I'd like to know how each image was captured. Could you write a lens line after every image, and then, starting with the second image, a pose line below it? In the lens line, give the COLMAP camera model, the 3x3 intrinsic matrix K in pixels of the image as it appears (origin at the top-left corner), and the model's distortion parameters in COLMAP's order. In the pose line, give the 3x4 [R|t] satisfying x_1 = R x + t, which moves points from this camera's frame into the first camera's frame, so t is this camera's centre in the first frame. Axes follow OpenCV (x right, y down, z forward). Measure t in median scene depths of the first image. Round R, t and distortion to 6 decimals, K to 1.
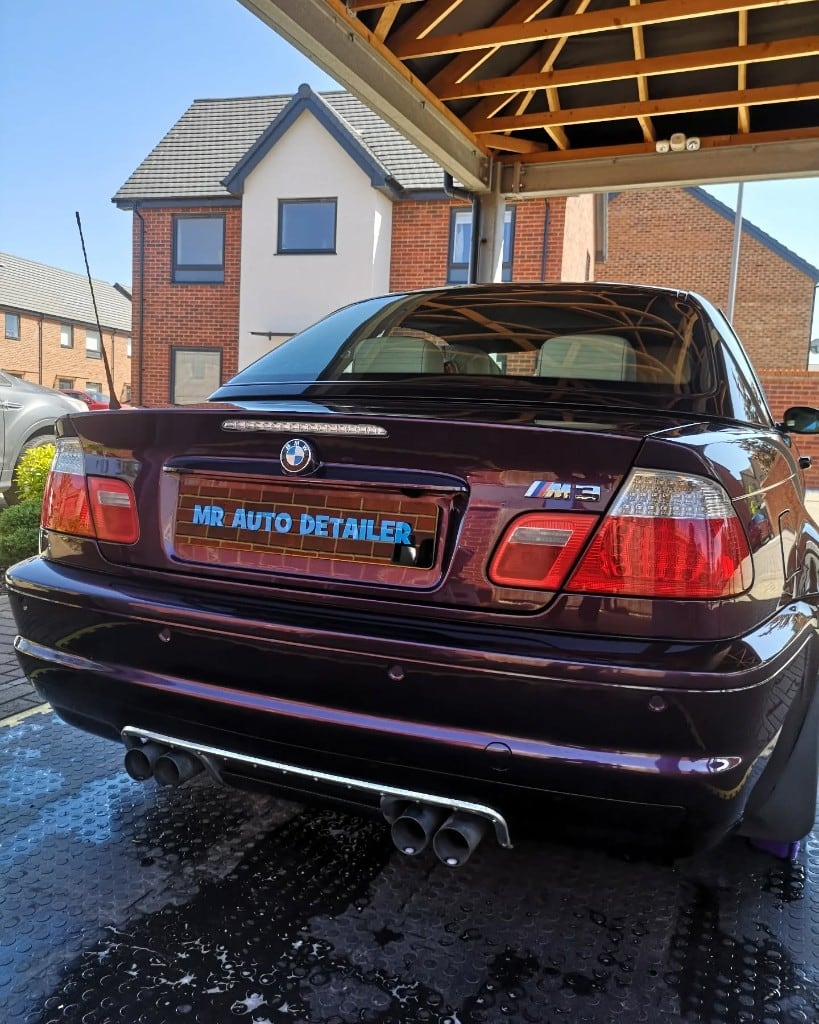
lens RADIAL K [[857.6, 0, 407.8], [0, 857.6, 503.6], [0, 0, 1]] dist [0.051486, -0.058865]
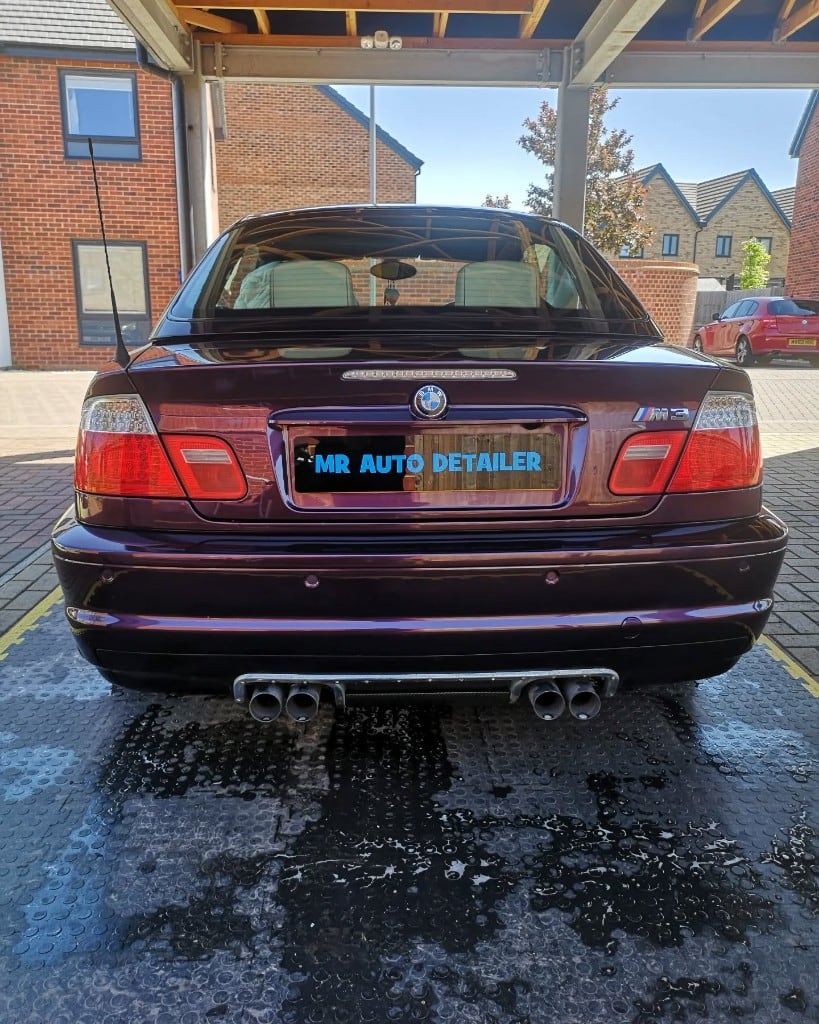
lens RADIAL K [[857.6, 0, 407.1], [0, 857.6, 512.9], [0, 0, 1]] dist [0.051486, -0.058865]
pose [[0.894918, -0.136586, 0.424813, -0.549478], [0.075032, 0.984508, 0.158475, -0.078344], [-0.439877, -0.109948, 0.891302, 0.023141]]
